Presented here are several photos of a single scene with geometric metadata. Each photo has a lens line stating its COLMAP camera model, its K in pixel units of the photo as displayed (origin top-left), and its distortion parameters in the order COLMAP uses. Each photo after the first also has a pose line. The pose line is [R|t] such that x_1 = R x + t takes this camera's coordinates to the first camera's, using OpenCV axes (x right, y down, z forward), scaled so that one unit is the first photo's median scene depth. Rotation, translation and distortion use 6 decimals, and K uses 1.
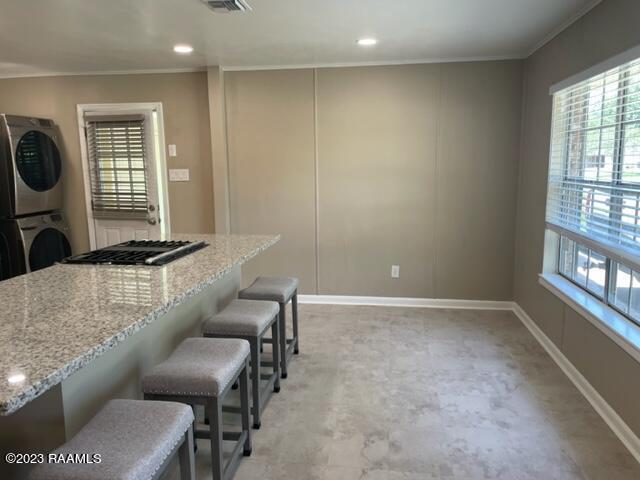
lens RADIAL K [[488.2, 0, 319.8], [0, 488.2, 239.6], [0, 0, 1]] dist [0.023011, -0.003980]
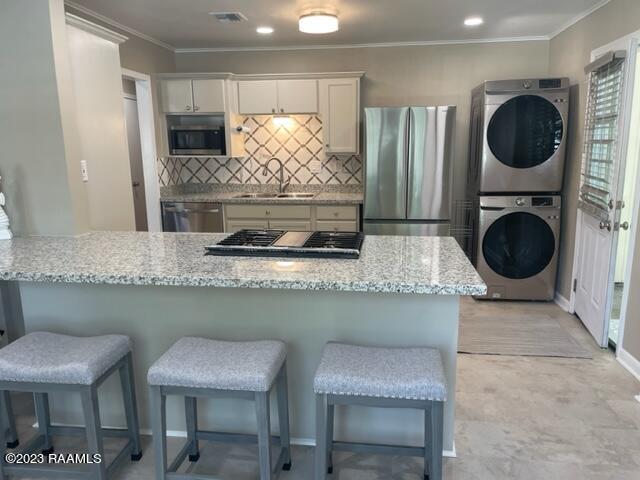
lens RADIAL K [[488.2, 0, 320.8], [0, 488.2, 239.8], [0, 0, 1]] dist [0.023011, -0.003980]
pose [[0.015907, 0.199321, -0.979805, 0.280981], [-0.150451, 0.969249, 0.194731, -0.089589], [0.988489, 0.144315, 0.045406, 0.631227]]
